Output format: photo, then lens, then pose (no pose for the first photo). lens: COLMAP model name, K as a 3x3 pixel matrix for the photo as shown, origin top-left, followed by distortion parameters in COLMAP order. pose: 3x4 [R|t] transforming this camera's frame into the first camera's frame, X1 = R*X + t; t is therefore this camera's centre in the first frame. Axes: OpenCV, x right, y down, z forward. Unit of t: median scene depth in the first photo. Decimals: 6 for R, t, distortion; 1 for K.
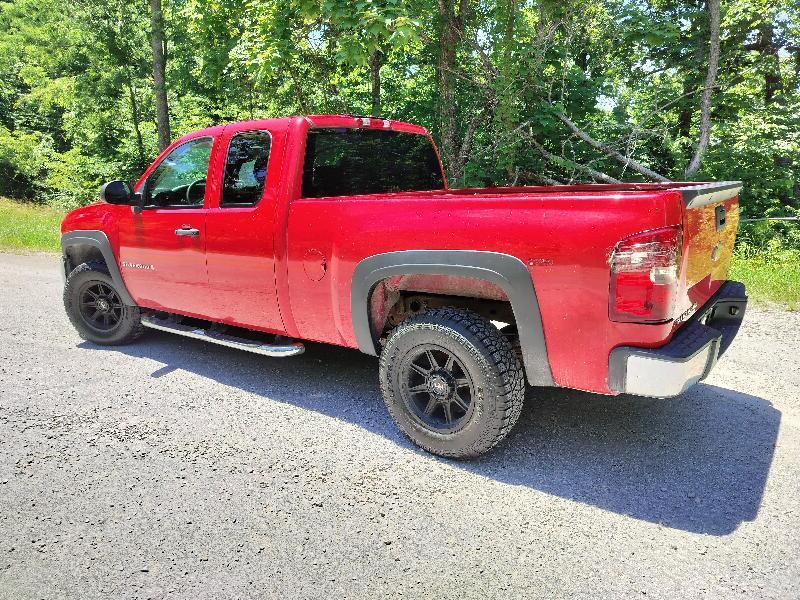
lens RADIAL K [[558.5, 0, 402.1], [0, 558.5, 304.4], [0, 0, 1]] dist [0.049254, -0.052111]
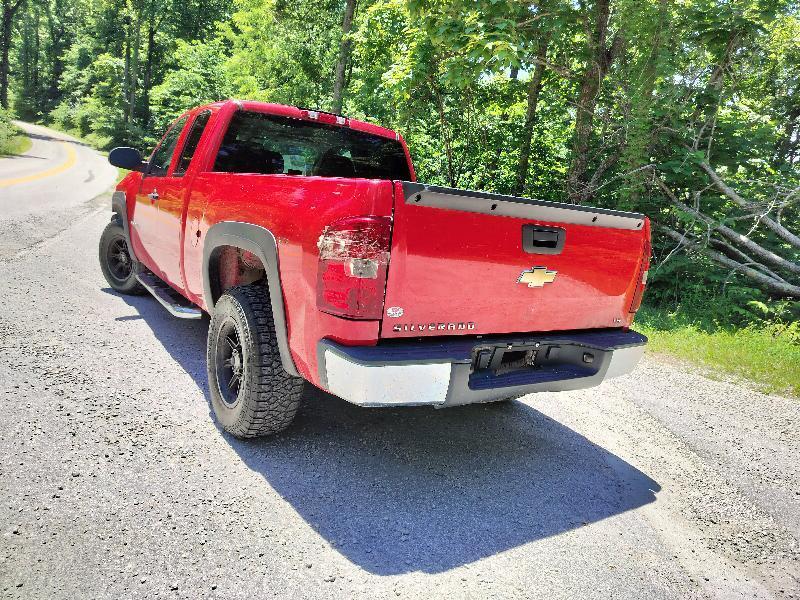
lens RADIAL K [[558.5, 0, 402.1], [0, 558.5, 304.4], [0, 0, 1]] dist [0.049254, -0.052111]
pose [[0.939068, 0.190043, -0.286418, 0.357830], [-0.205826, 0.978250, -0.025746, 0.007465], [0.275296, 0.083130, 0.957759, 0.060963]]
